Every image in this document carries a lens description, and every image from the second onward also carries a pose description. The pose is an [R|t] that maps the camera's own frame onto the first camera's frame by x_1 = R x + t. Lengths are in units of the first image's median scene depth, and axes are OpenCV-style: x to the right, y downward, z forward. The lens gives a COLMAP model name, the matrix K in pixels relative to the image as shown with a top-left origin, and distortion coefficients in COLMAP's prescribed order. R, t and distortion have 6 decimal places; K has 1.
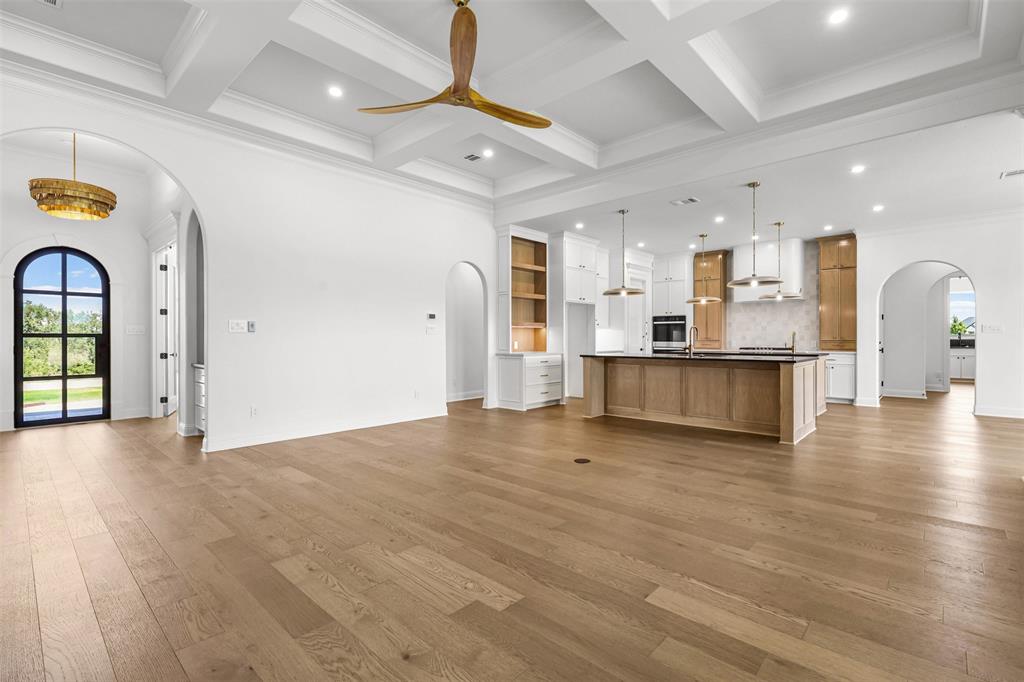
lens RADIAL K [[469.5, 0, 519.5], [0, 469.5, 340.4], [0, 0, 1]] dist [0.003333, -0.000328]
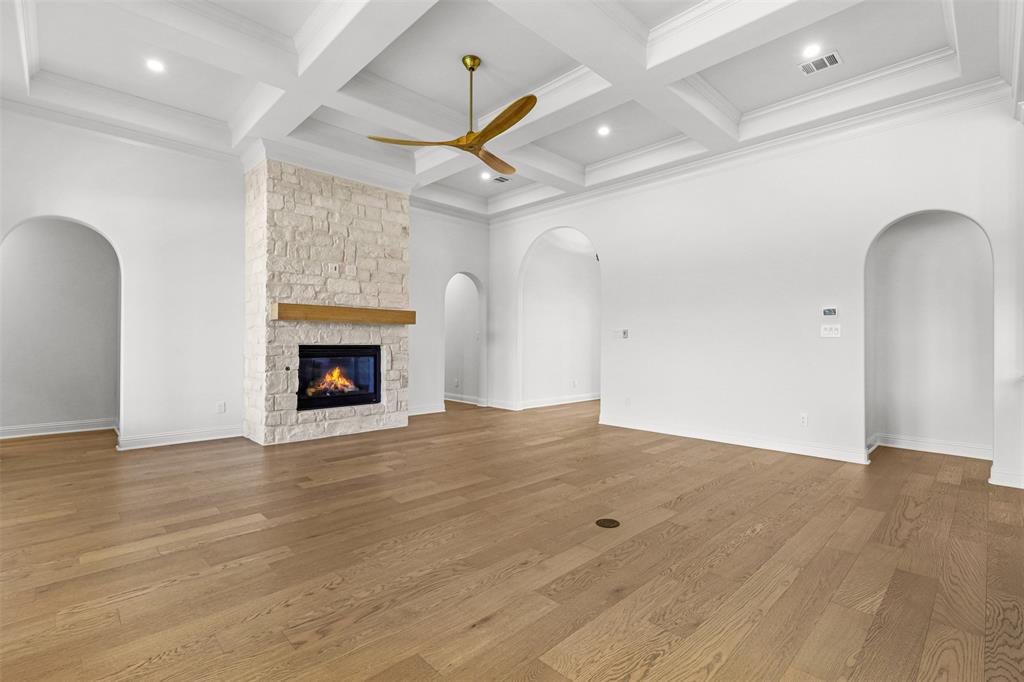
lens RADIAL K [[469.5, 0, 516.7], [0, 469.5, 342.3], [0, 0, 1]] dist [0.003333, -0.000328]
pose [[-0.061321, -0.001076, -0.998117, 1.082734], [-0.010257, 0.999947, -0.000448, -0.004650], [0.998065, 0.010210, -0.061329, 1.197664]]
